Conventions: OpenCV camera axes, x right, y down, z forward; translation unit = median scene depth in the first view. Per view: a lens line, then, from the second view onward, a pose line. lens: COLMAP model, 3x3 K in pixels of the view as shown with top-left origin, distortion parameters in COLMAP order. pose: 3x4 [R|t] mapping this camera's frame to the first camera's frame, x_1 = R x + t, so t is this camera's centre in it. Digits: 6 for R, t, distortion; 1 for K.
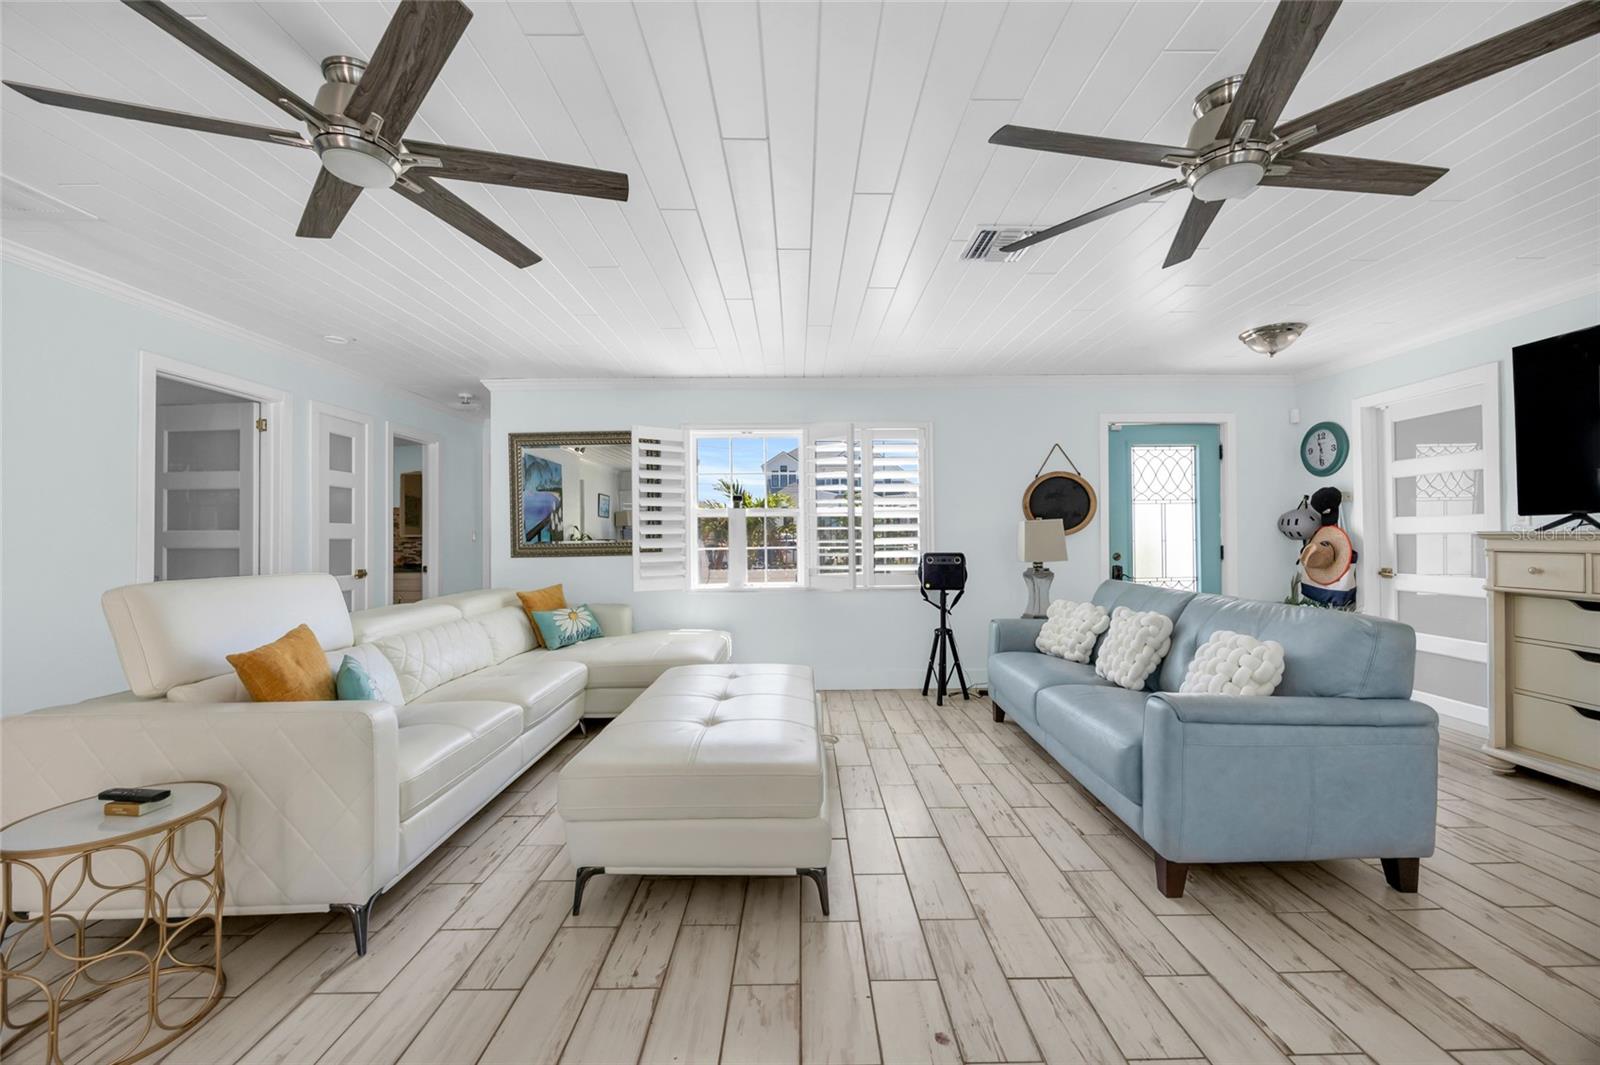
lens RADIAL K [[614.9, 0, 806.3], [0, 614.9, 531.5], [0, 0, 1]] dist [-0.003397, 0.000267]
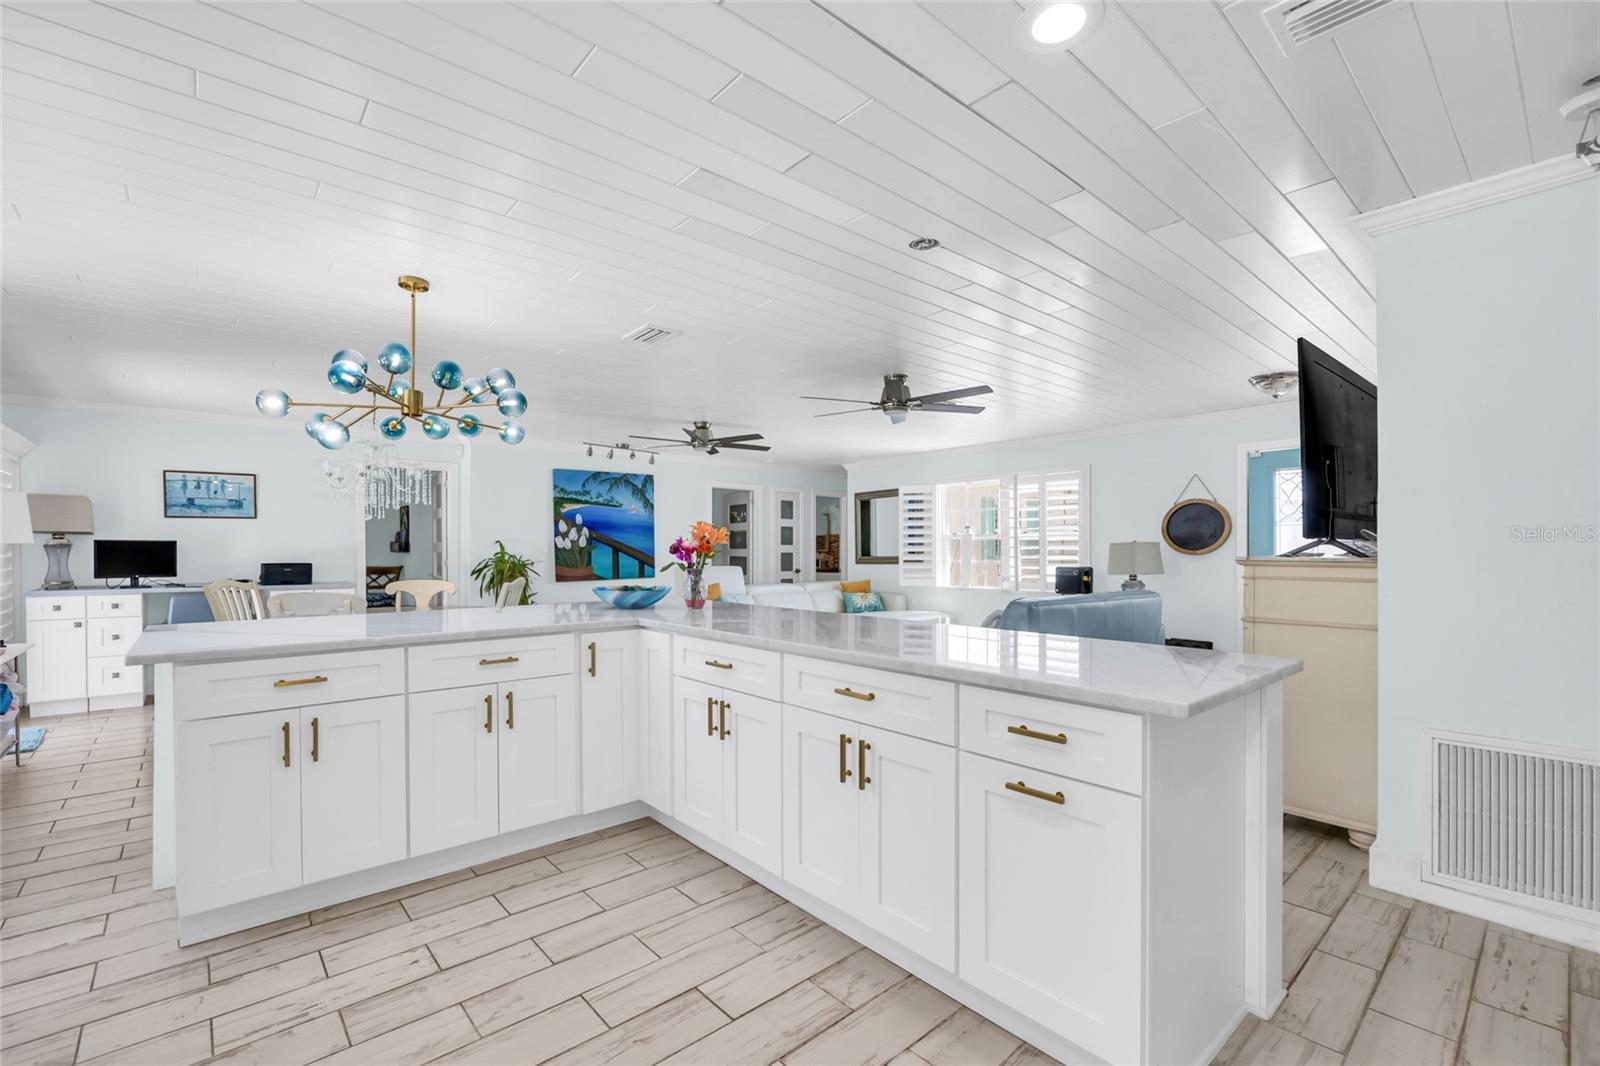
lens RADIAL K [[701.2, 0, 792.2], [0, 701.2, 557.4], [0, 0, 1]] dist [-0.004104, -0.000954]
pose [[0.641536, 0.012180, -0.766996, 0.992856], [0.004150, 0.999804, 0.019348, -0.017567], [0.767082, -0.015595, 0.641360, -0.447087]]
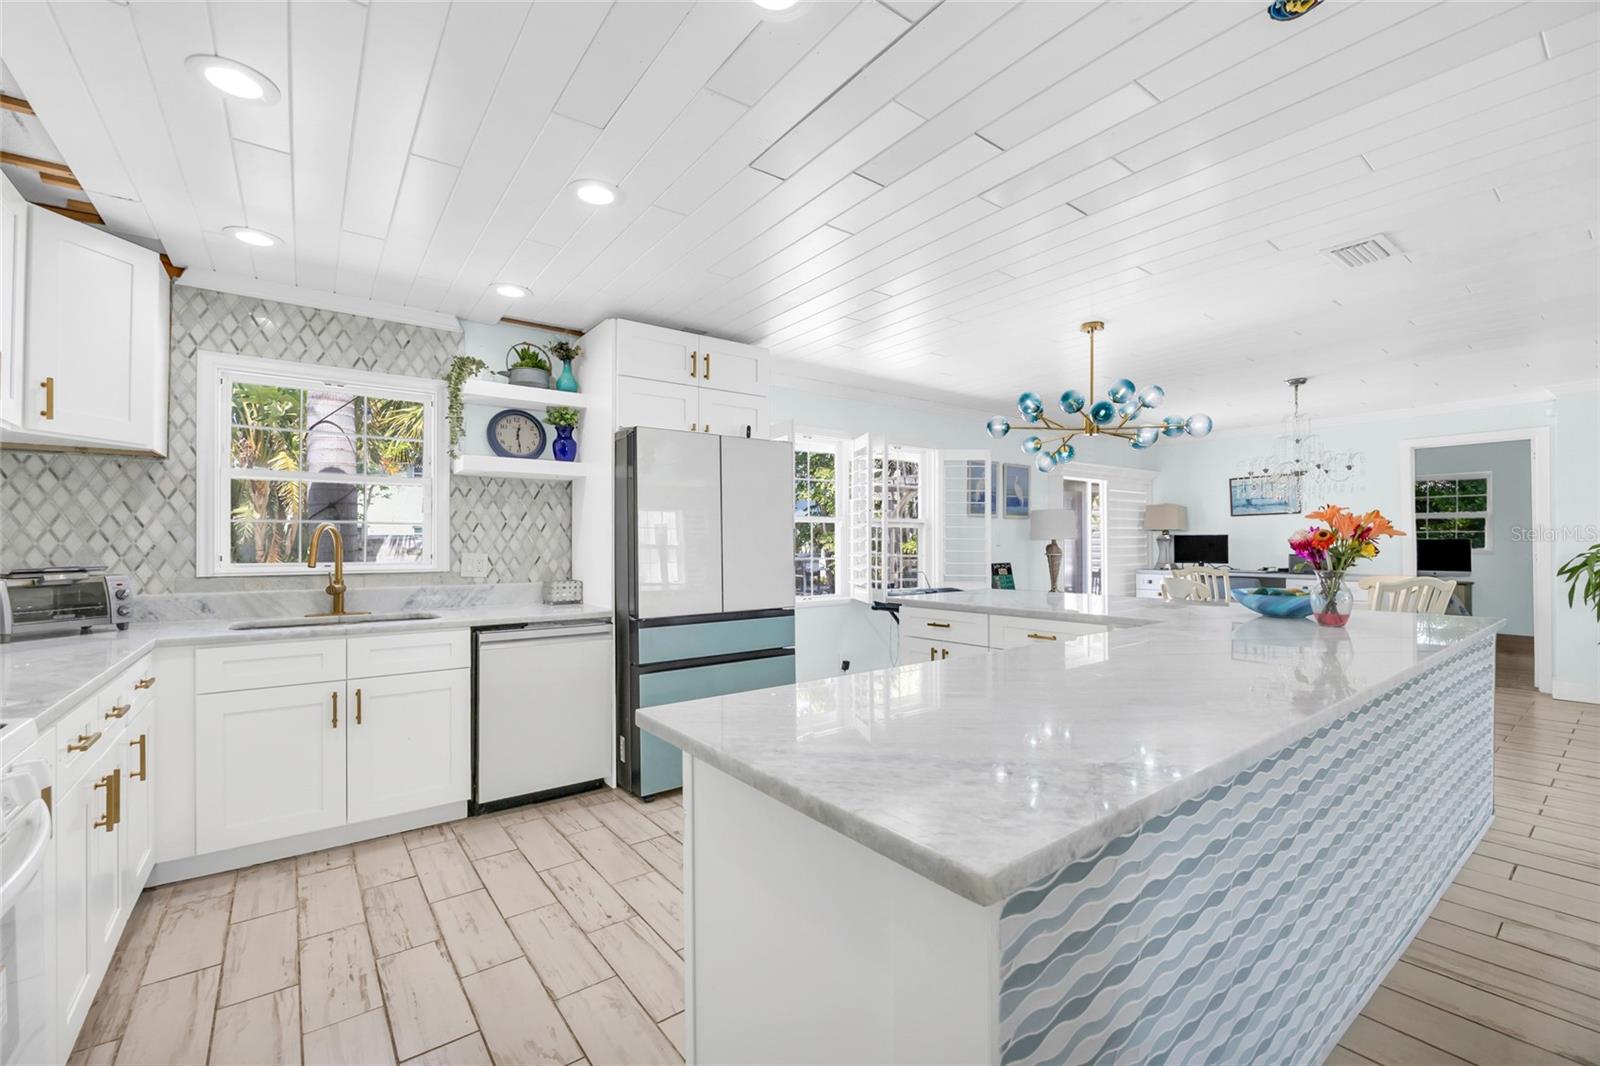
lens RADIAL K [[677.9, 0, 806.5], [0, 677.9, 534.9], [0, 0, 1]] dist [-0.013156, 0.000231]
pose [[-0.804073, 0.001826, -0.594528, 0.980262], [0.012519, 0.999826, -0.013862, -0.018420], [0.594399, -0.018589, -0.803956, 0.175478]]
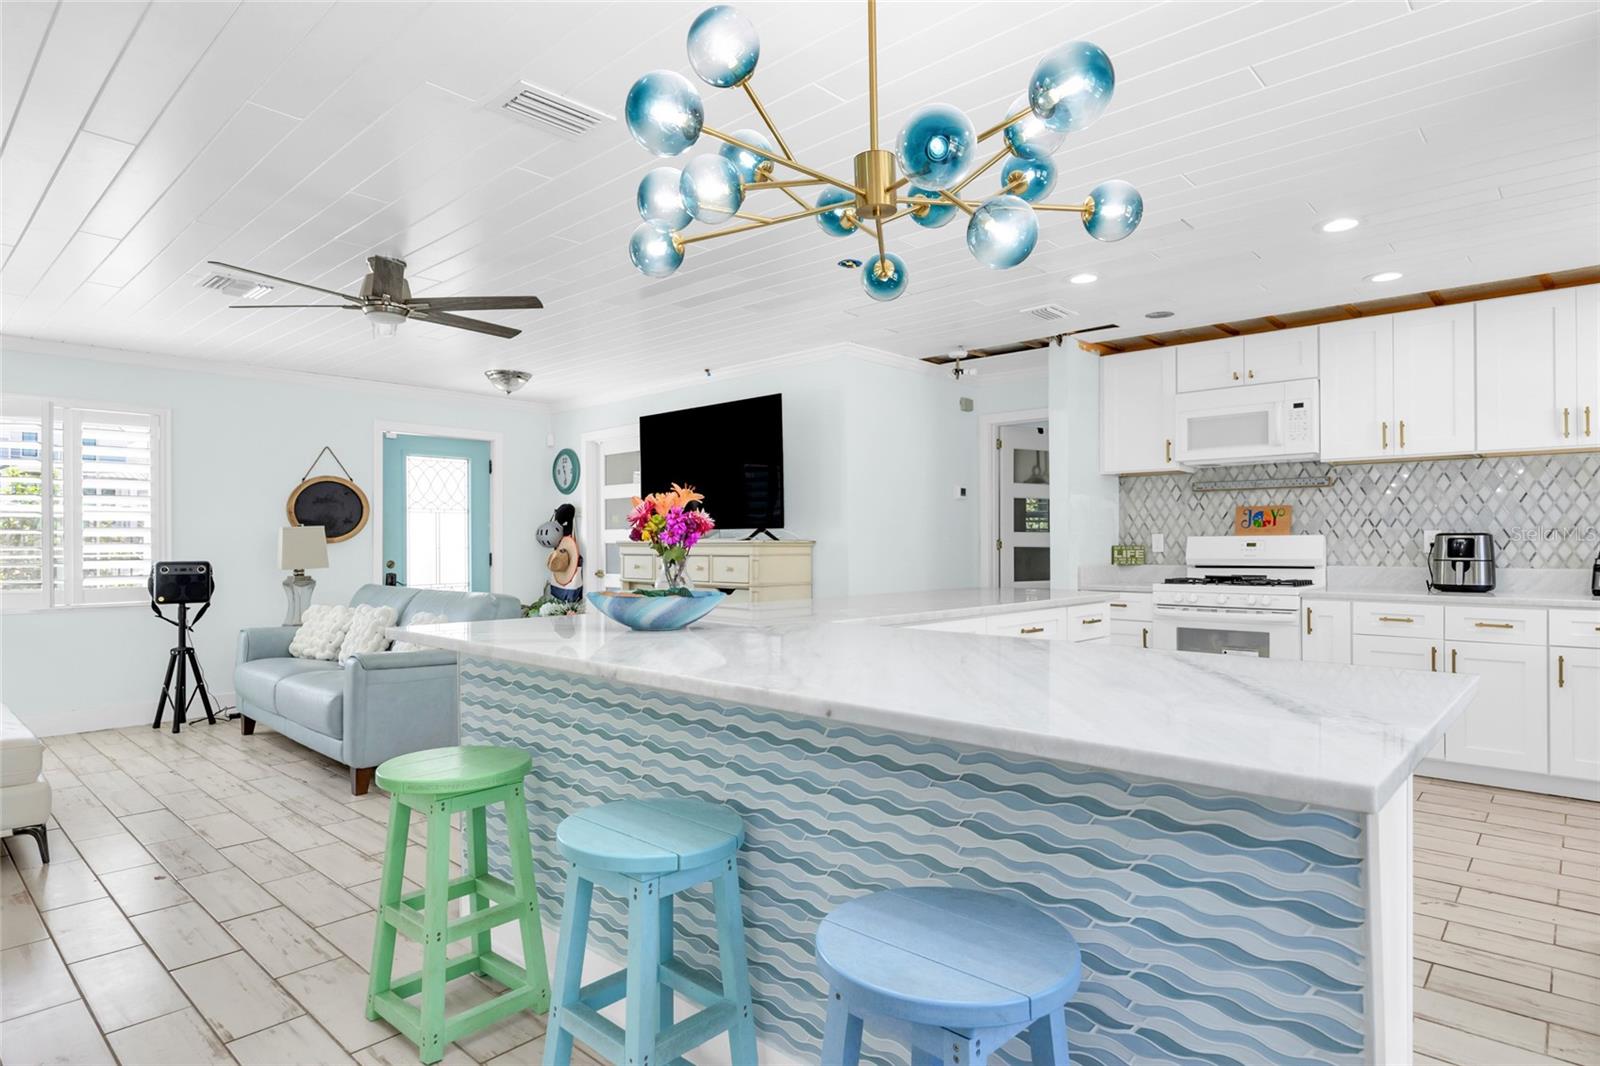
lens RADIAL K [[882.4, 0, 803.9], [0, 882.4, 545.2], [0, 0, 1]] dist [-0.001422, -0.001890]
pose [[0.686455, 0.004359, 0.727159, -0.084617], [-0.008992, 0.999956, 0.002495, 0.000222], [-0.727117, -0.008251, 0.686464, -0.514319]]
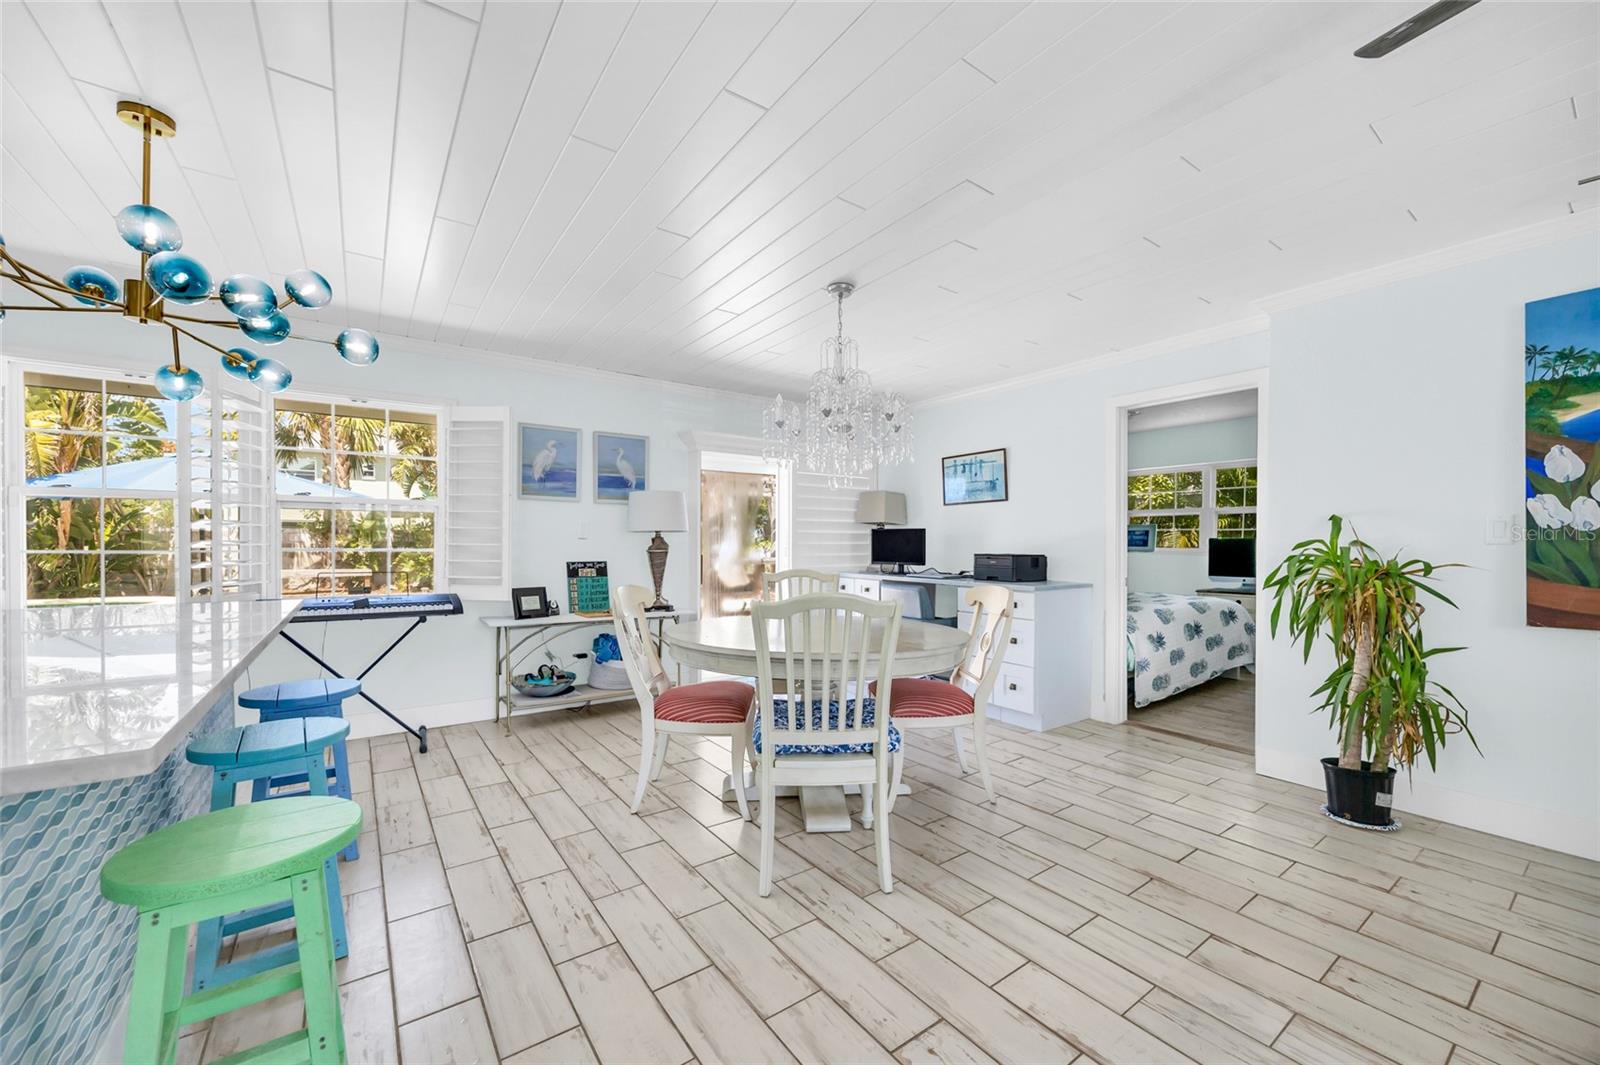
lens RADIAL K [[614.9, 0, 811.1], [0, 614.9, 541.3], [0, 0, 1]] dist [-0.003397, 0.000267]
pose [[-0.817460, -0.000725, -0.575985, 0.095312], [0.004853, 0.999955, -0.008147, 0.003315], [0.575965, -0.009455, -0.817419, 0.294748]]
